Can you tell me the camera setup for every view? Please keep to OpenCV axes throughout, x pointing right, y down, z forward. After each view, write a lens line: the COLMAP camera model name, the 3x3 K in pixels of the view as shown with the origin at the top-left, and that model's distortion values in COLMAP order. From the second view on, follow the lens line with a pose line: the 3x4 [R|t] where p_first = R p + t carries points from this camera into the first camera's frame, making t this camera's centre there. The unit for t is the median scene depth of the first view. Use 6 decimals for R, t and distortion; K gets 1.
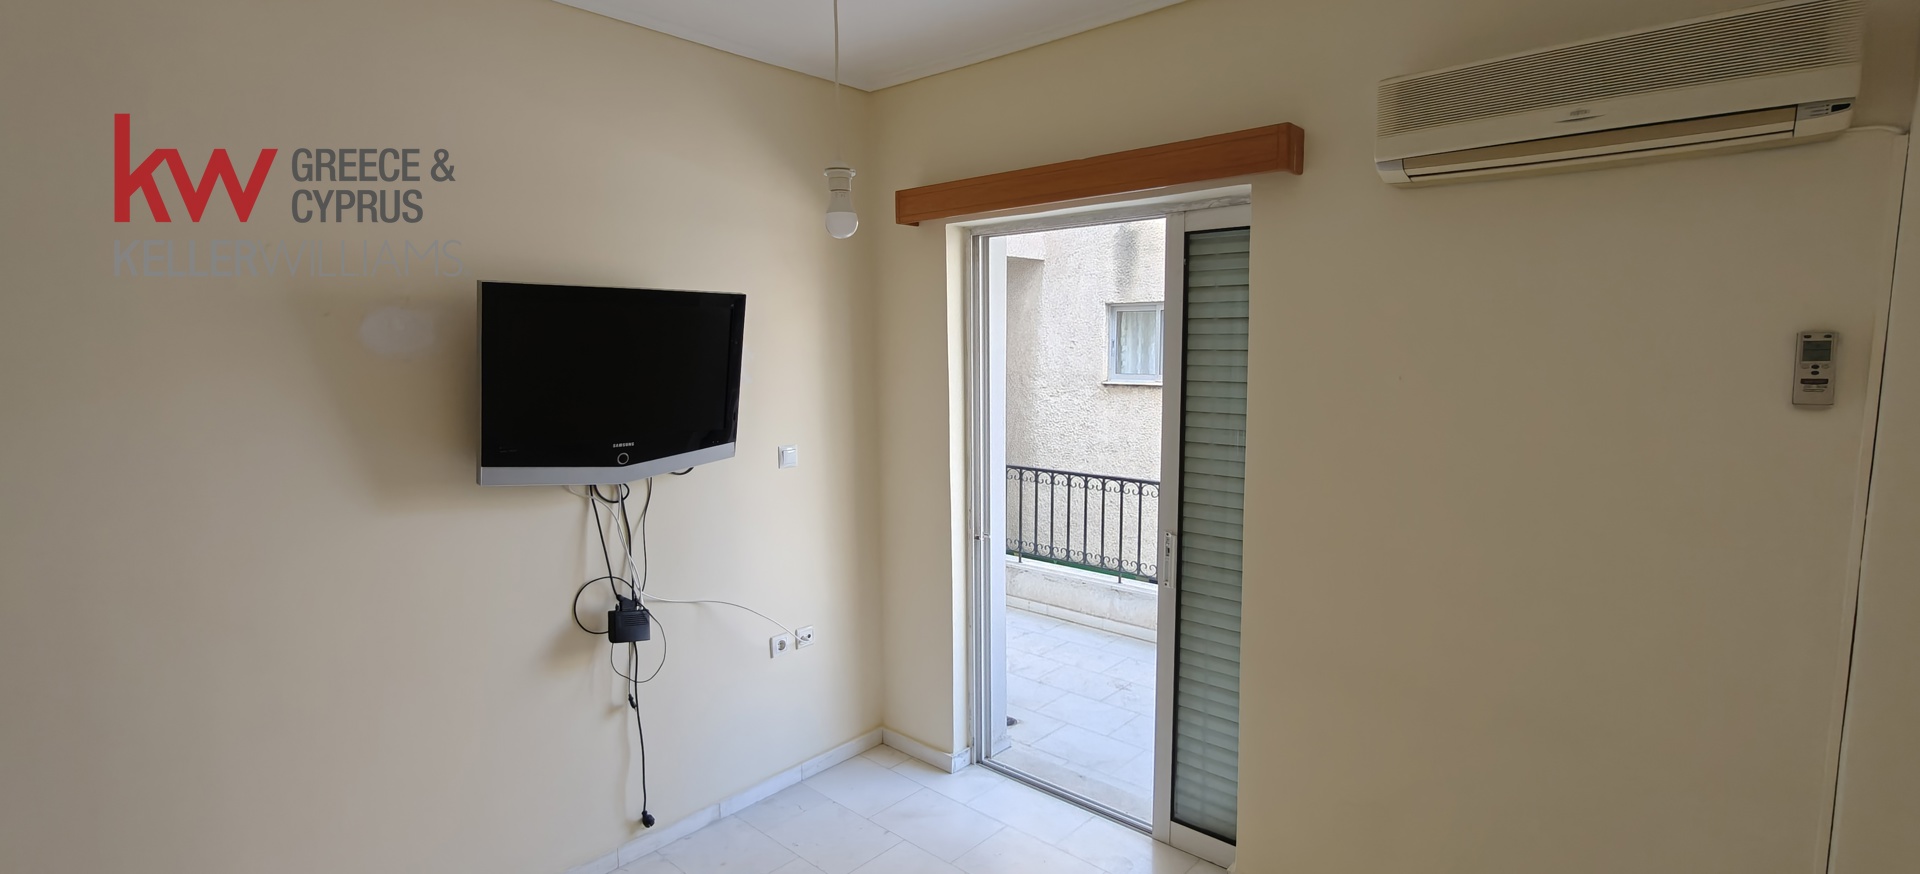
lens RADIAL K [[867.6, 0, 951.8], [0, 867.6, 444.5], [0, 0, 1]] dist [0.002684, -0.001321]
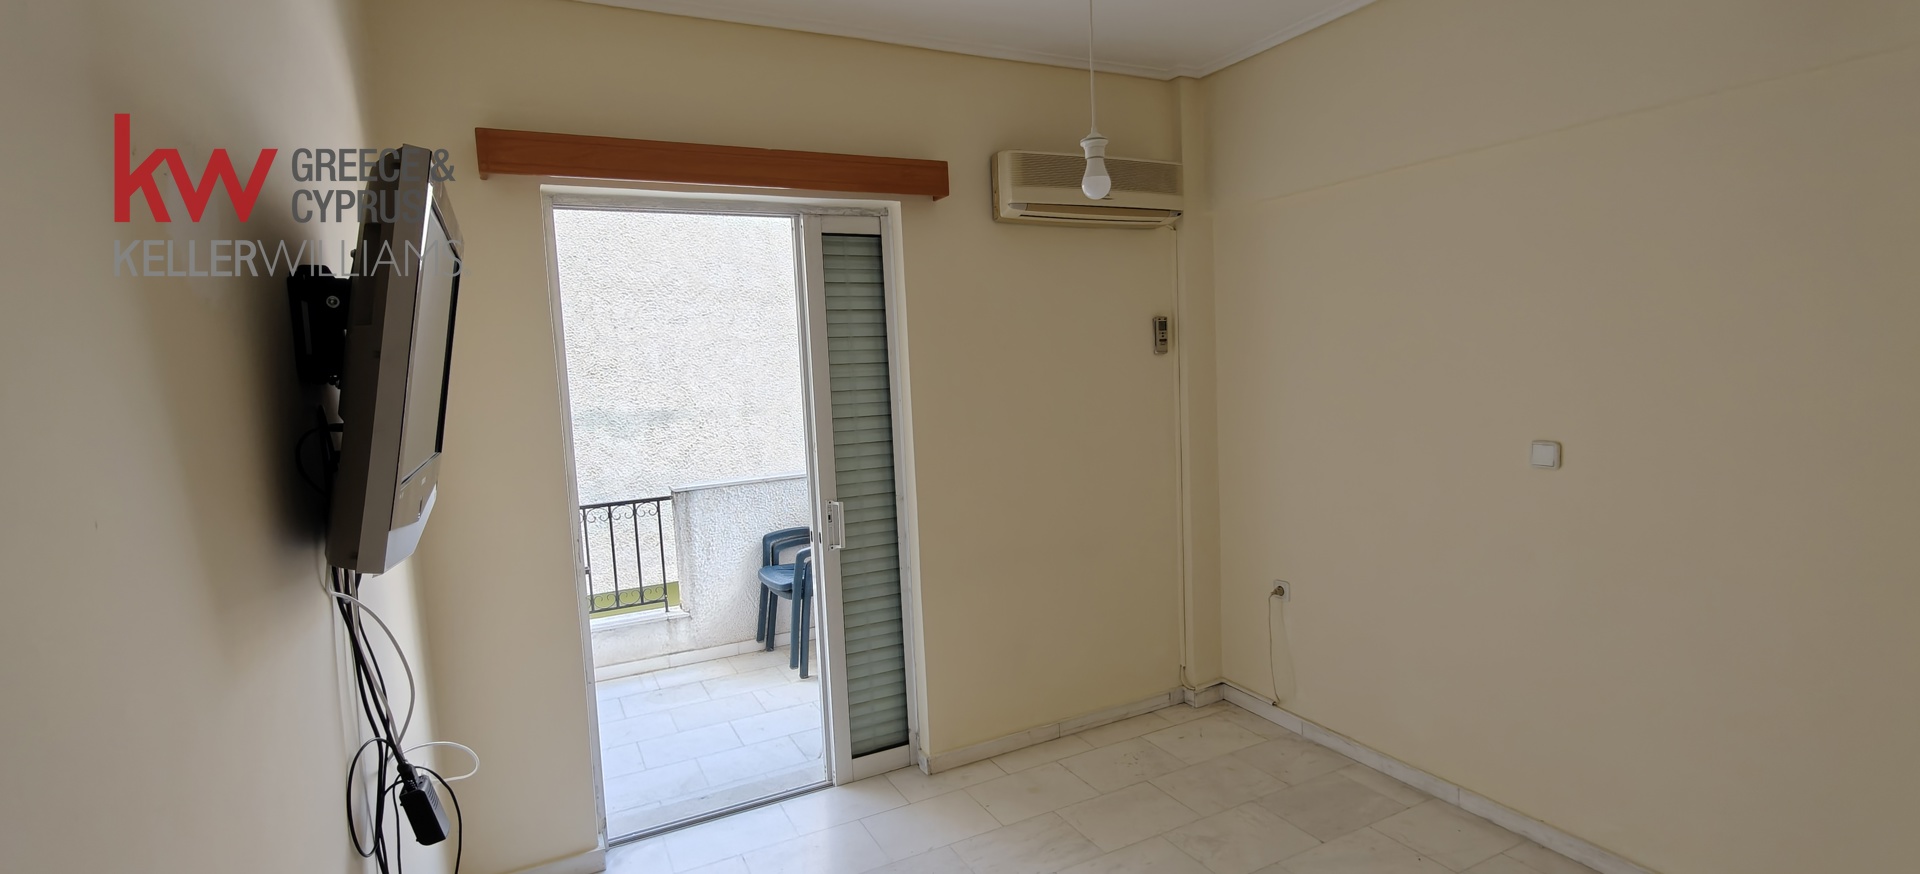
lens RADIAL K [[867.6, 0, 961.7], [0, 867.6, 426.5], [0, 0, 1]] dist [0.002684, -0.001321]
pose [[0.355220, -0.093316, 0.930113, -0.761430], [0.144756, 0.988494, 0.043890, -0.018375], [-0.923507, 0.119049, 0.364641, 0.458343]]
